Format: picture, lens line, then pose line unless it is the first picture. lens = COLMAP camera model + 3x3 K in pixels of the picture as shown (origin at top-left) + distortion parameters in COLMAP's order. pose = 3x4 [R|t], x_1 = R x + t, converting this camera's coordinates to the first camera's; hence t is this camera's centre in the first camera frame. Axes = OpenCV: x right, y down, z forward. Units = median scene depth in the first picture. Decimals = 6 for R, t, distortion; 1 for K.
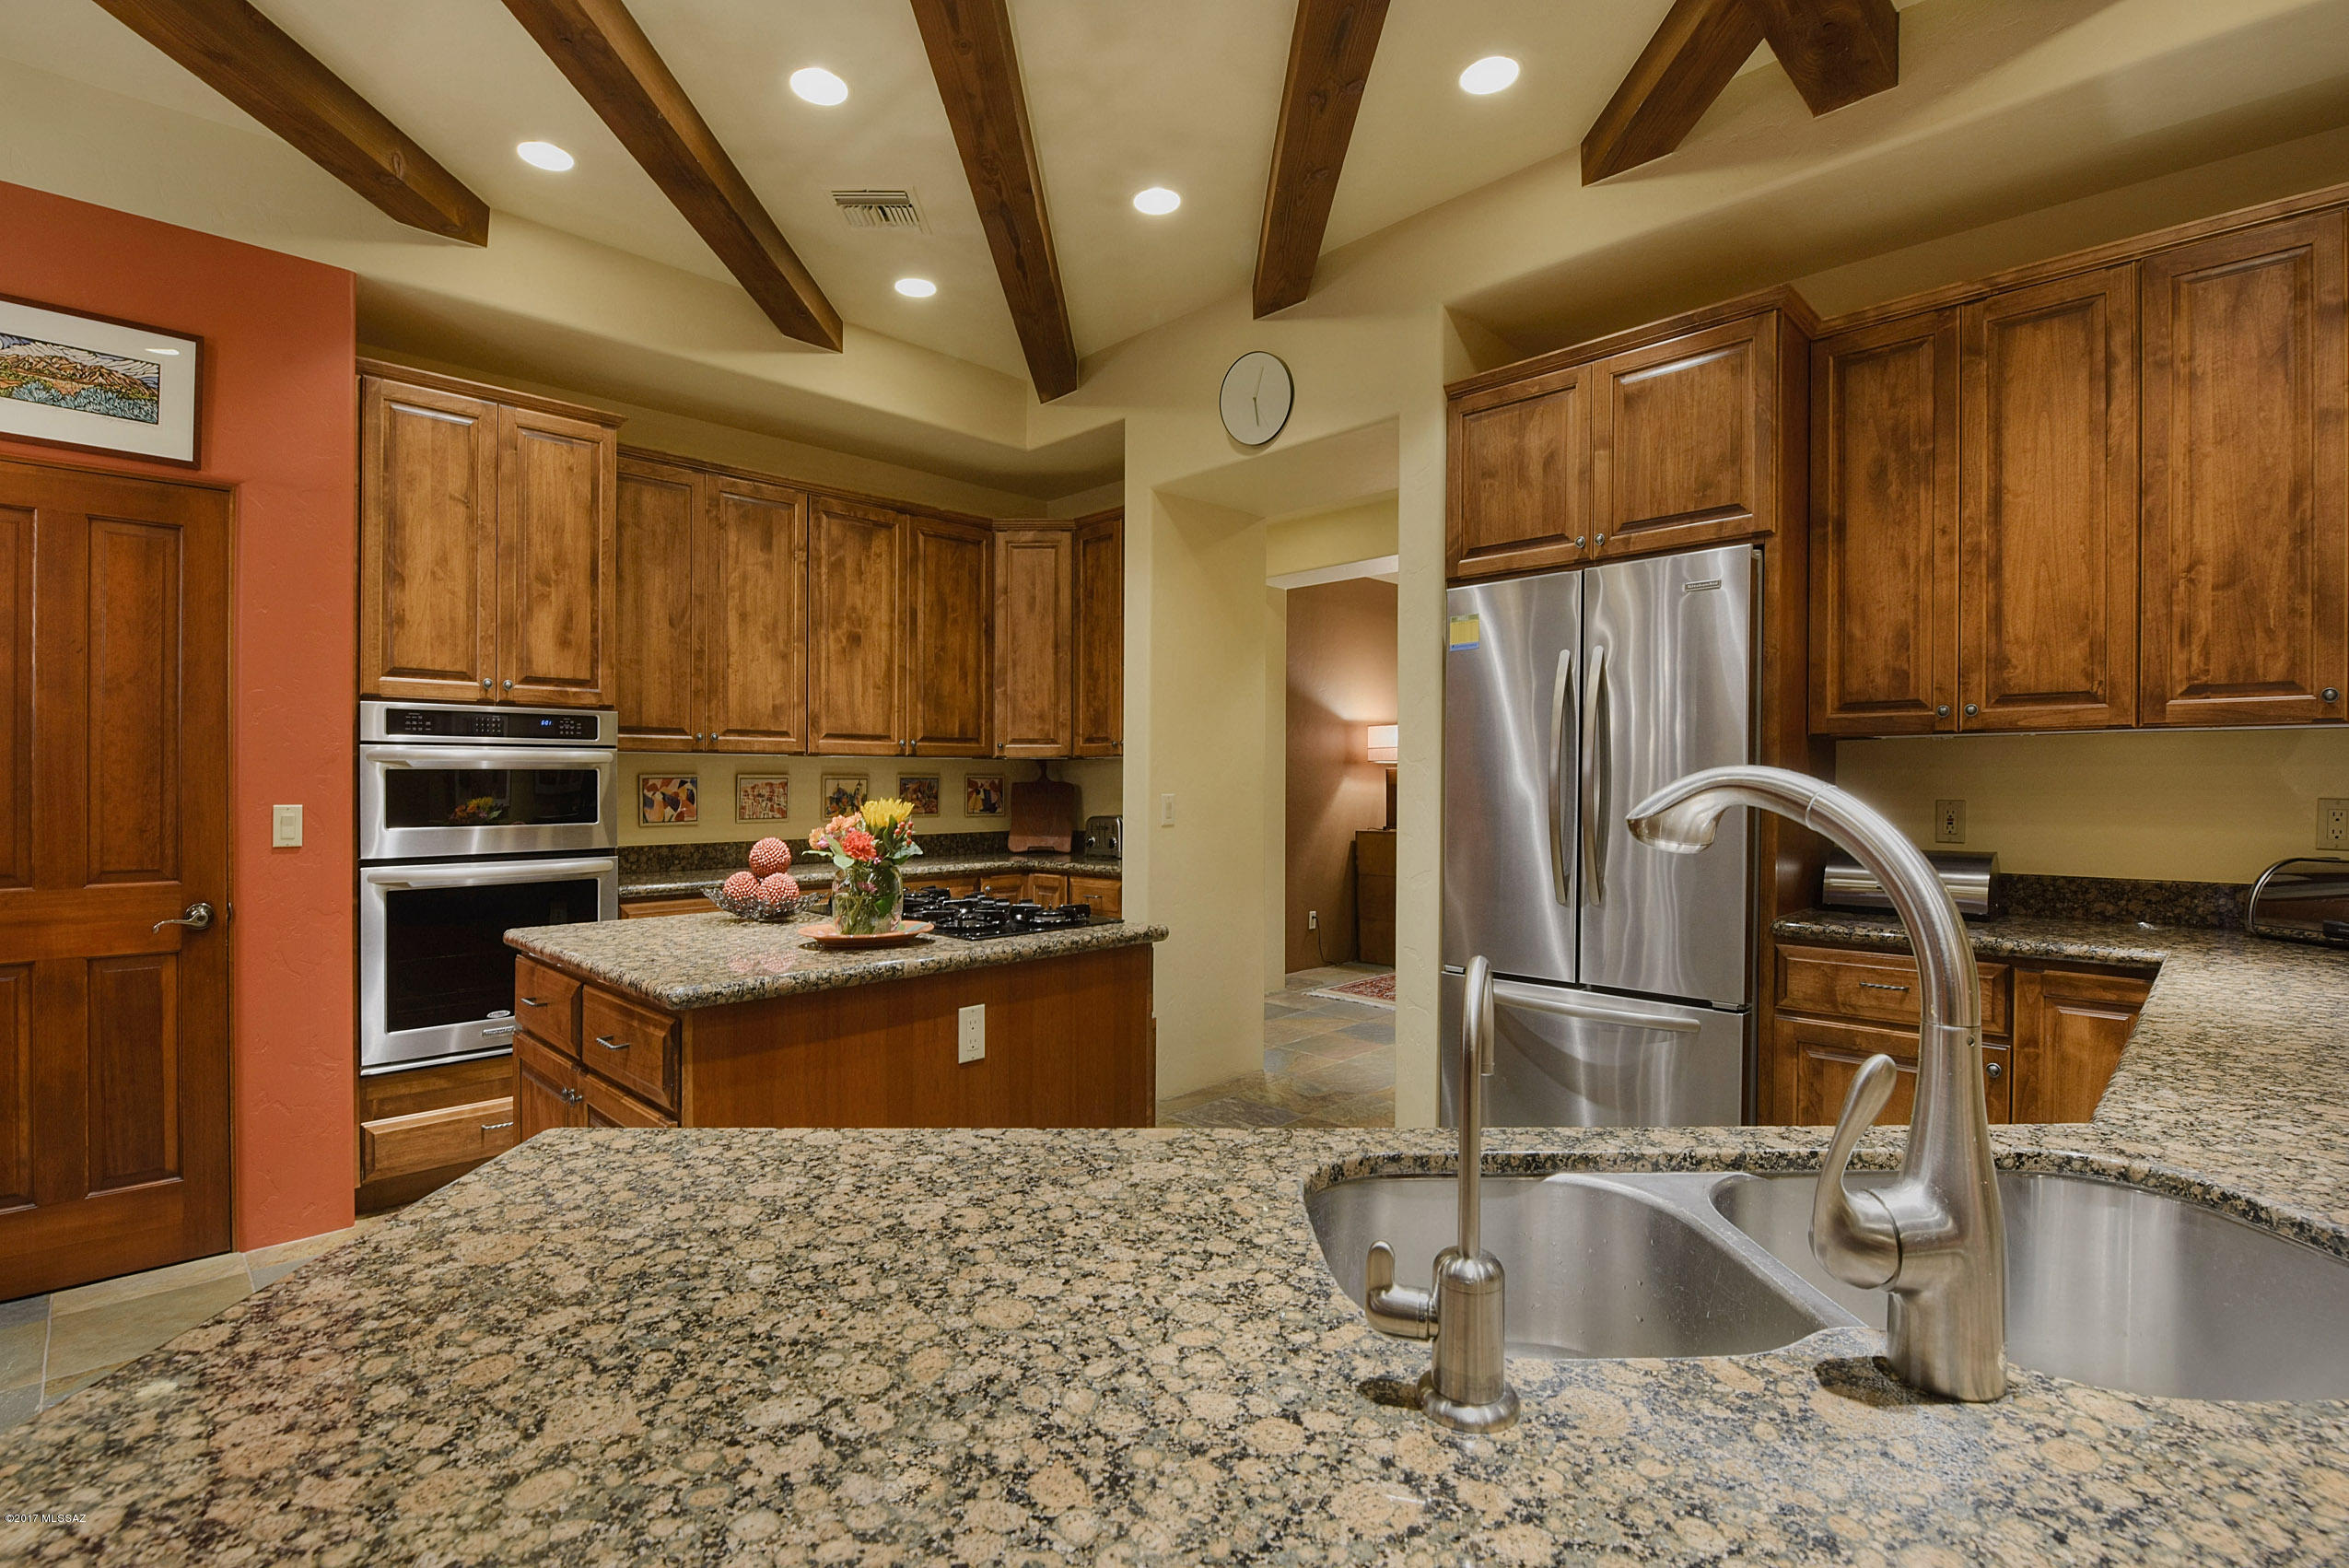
lens RADIAL K [[1097.1, 0, 1177.3], [0, 1097.1, 777.3], [0, 0, 1]] dist [-0.002120, -0.013286]
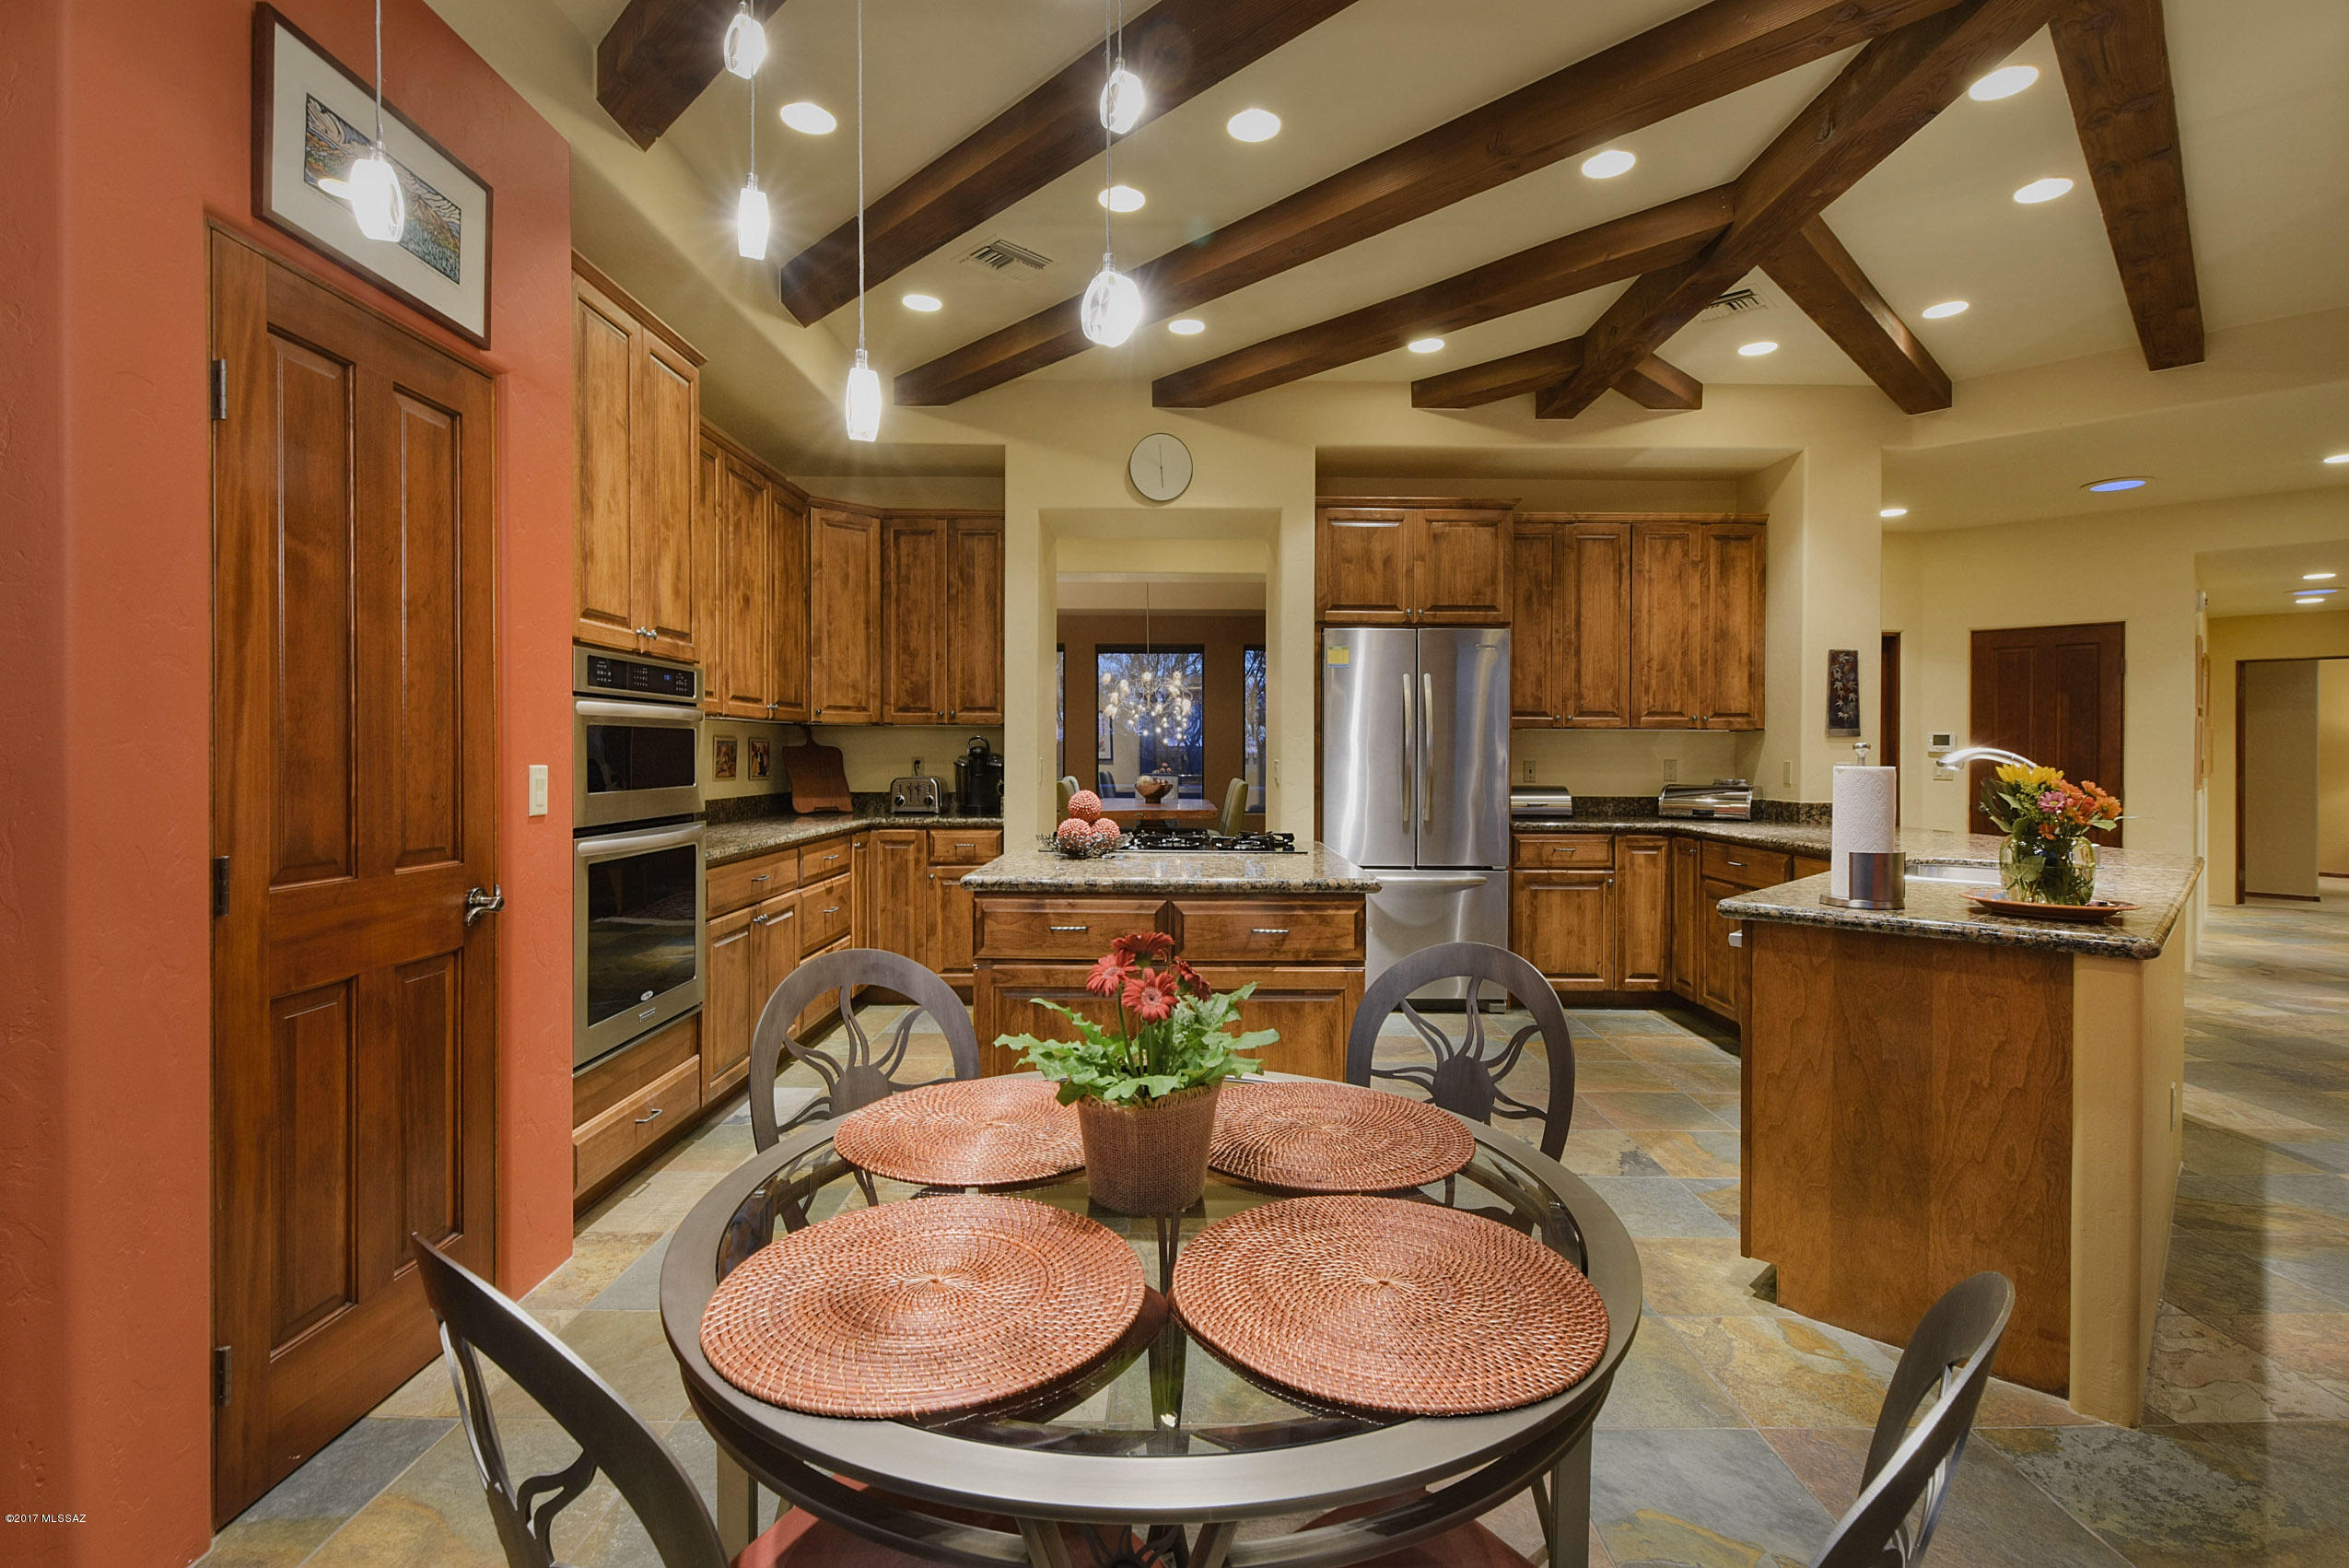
lens RADIAL K [[1038.7, 0, 1174.0], [0, 1038.7, 737.8], [0, 0, 1]] dist [-0.003572, -0.000442]
pose [[0.715079, 0.016758, 0.698843, -1.062197], [-0.010848, 0.999858, -0.012877, 0.009331], [-0.698959, 0.001627, 0.715160, 0.087912]]
